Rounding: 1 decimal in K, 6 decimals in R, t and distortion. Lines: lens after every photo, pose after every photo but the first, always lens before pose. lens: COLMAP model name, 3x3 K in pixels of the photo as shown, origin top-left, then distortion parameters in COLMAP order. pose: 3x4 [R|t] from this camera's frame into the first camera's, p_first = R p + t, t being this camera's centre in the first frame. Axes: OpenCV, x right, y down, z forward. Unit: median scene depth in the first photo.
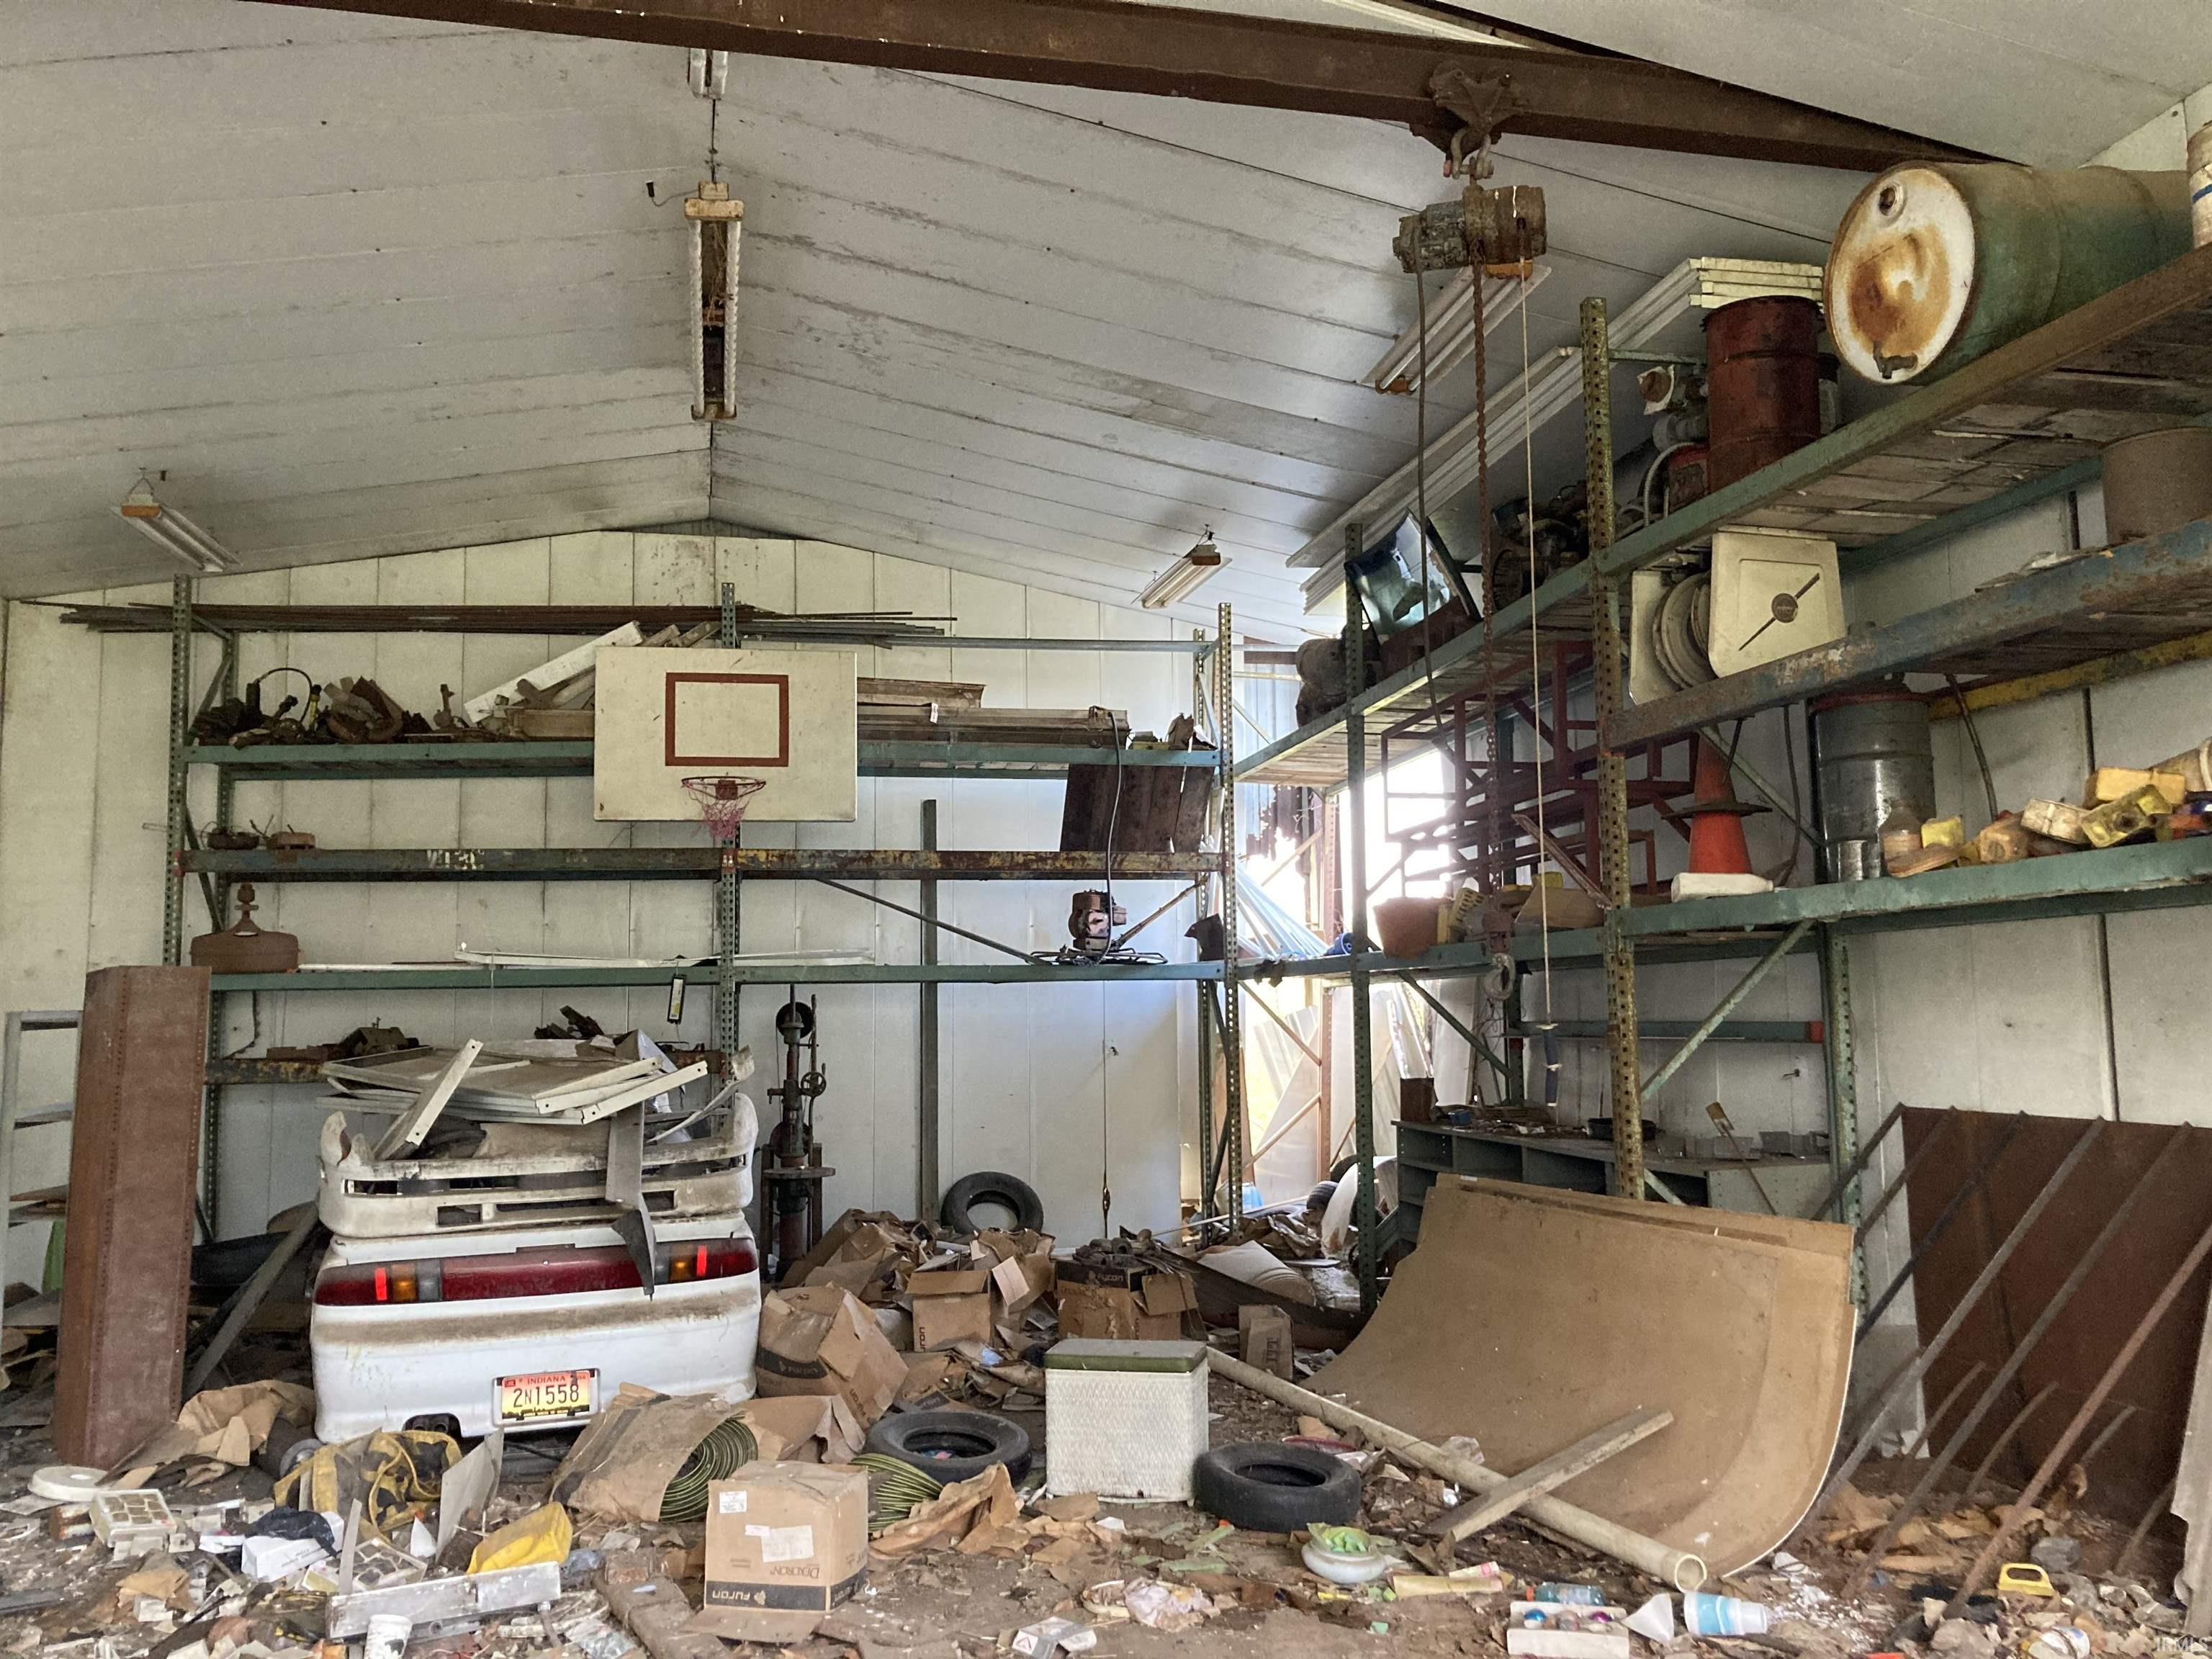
lens RADIAL K [[1746.6, 0, 1122.6], [0, 1746.6, 833.8], [0, 0, 1]] dist [0.006443, -0.024061]
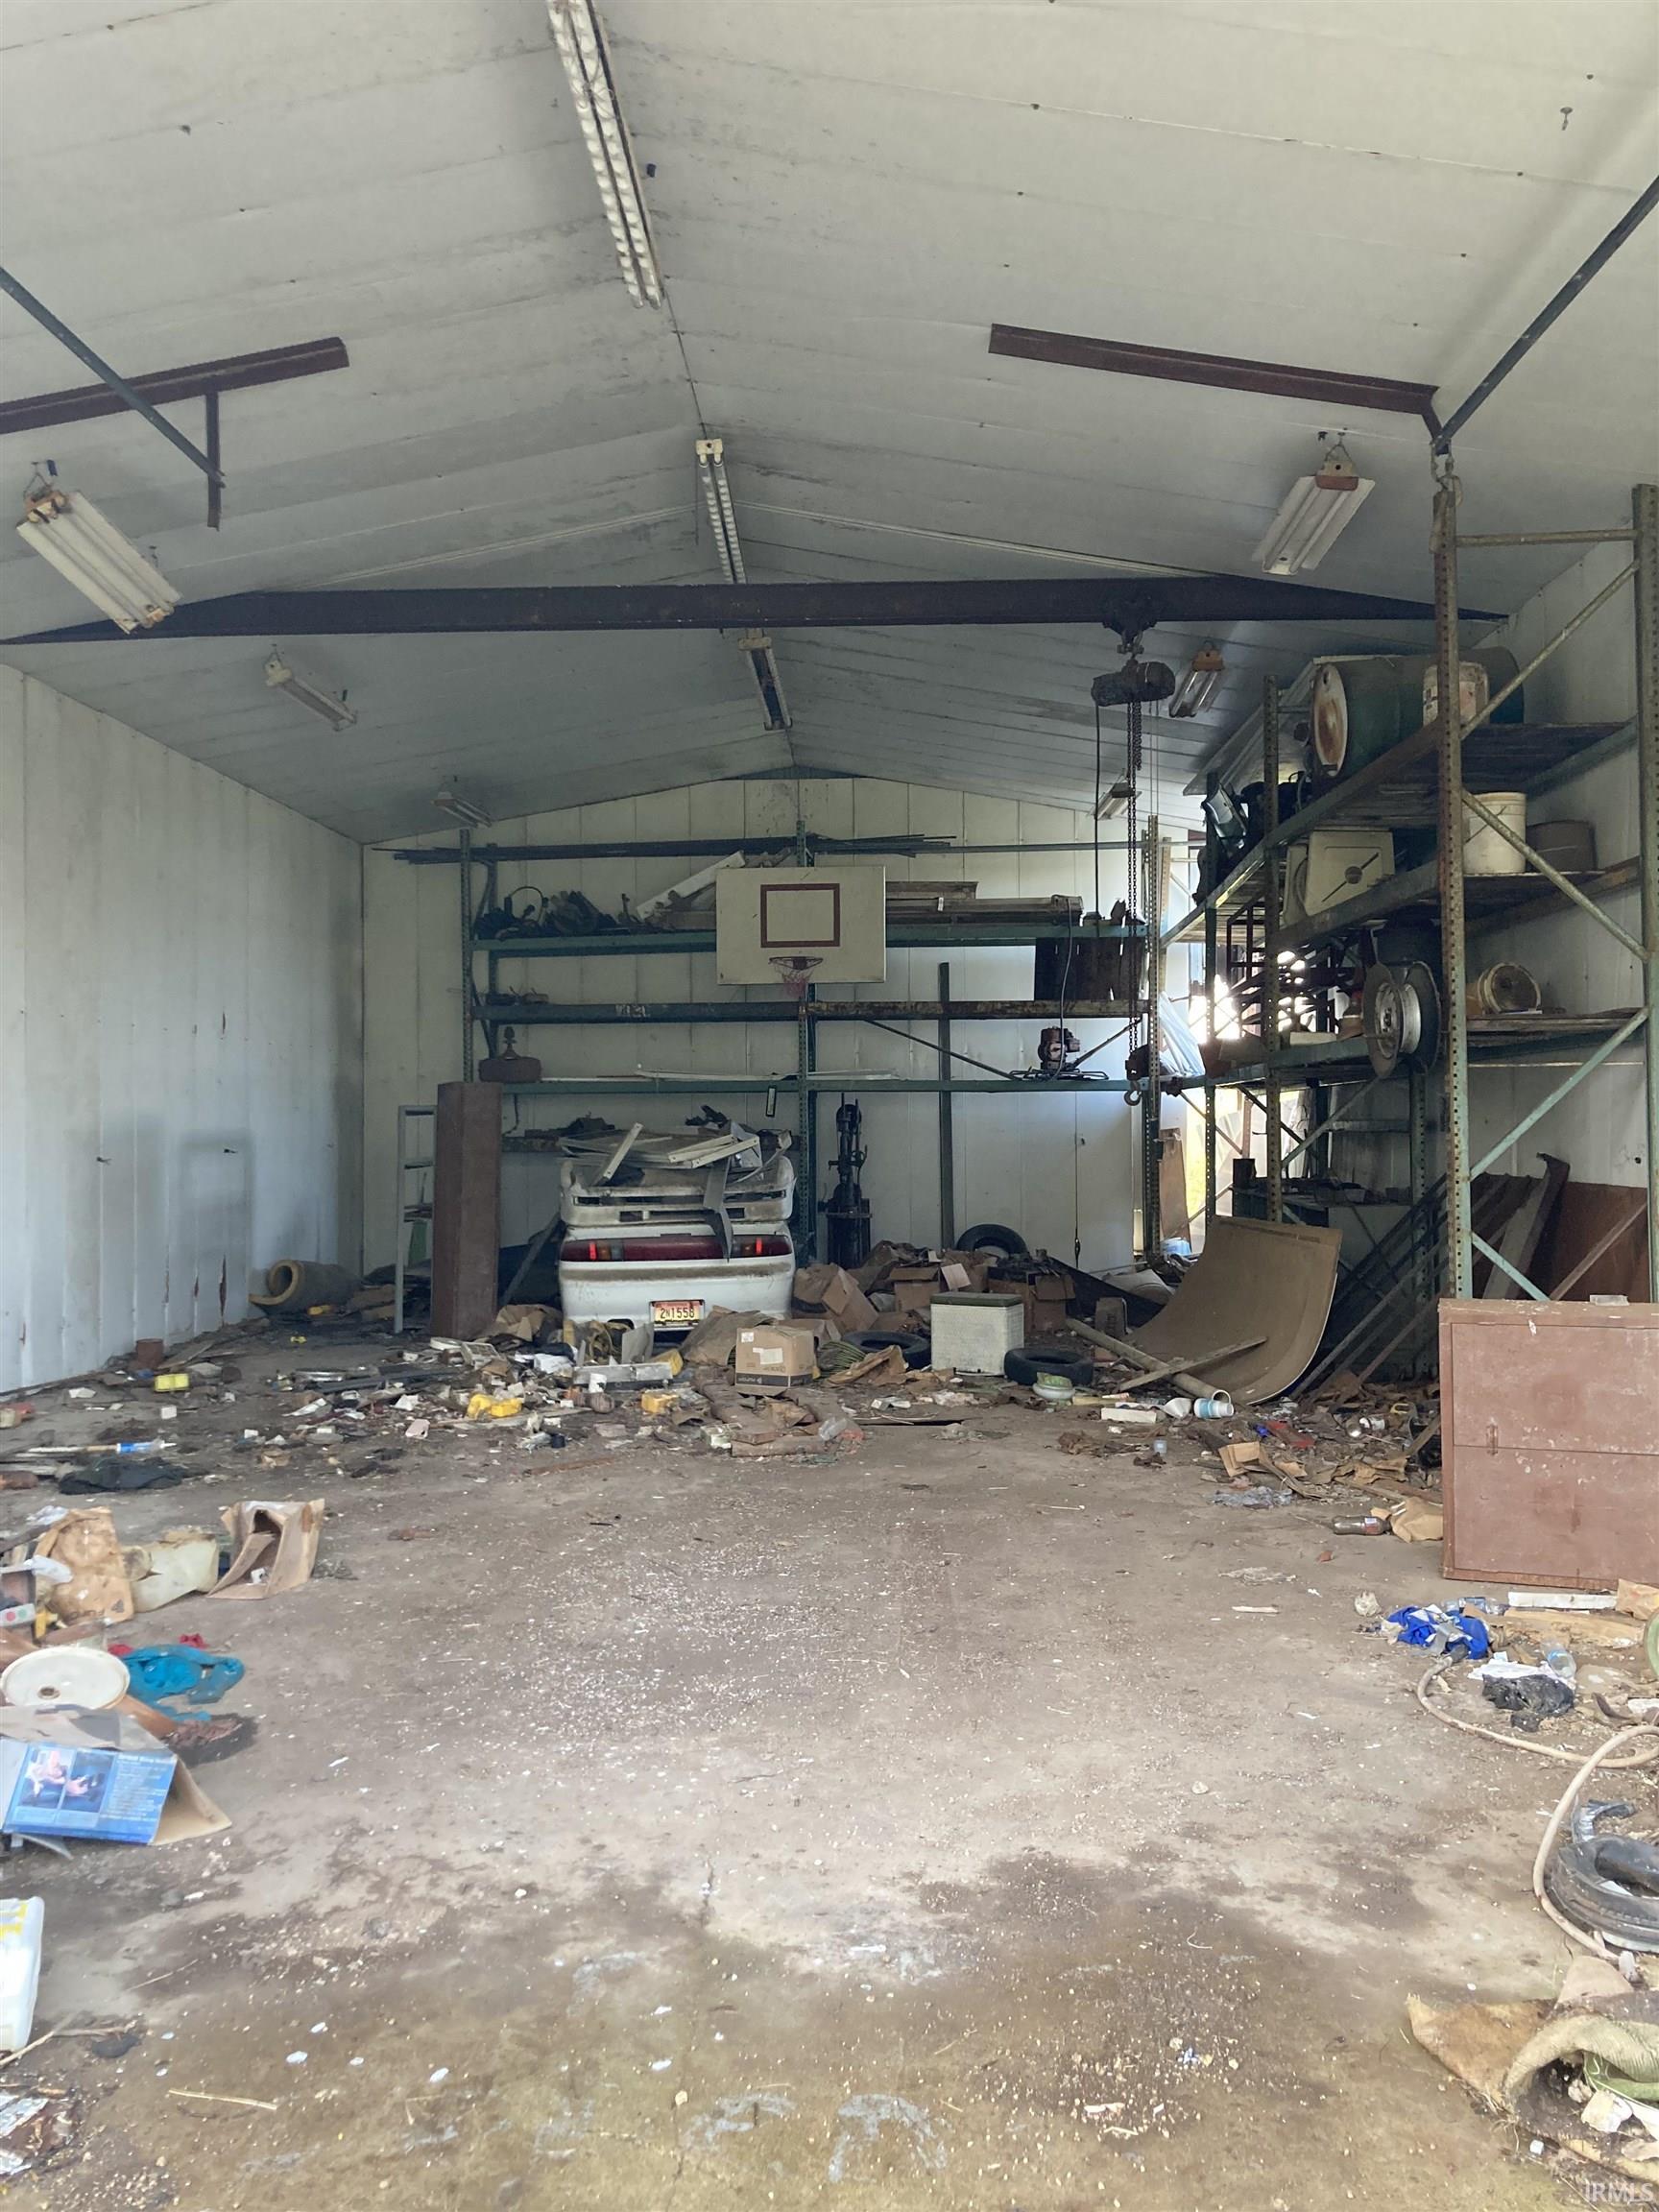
lens RADIAL K [[1746.6, 0, 822.6], [0, 1746.6, 1106.1], [0, 0, 1]] dist [0.006443, -0.024061]
pose [[0.963384, 0.007587, -0.268020, 0.192627], [0.018060, 0.995493, 0.093094, -0.041517], [0.267518, -0.094526, 0.958905, -0.439395]]
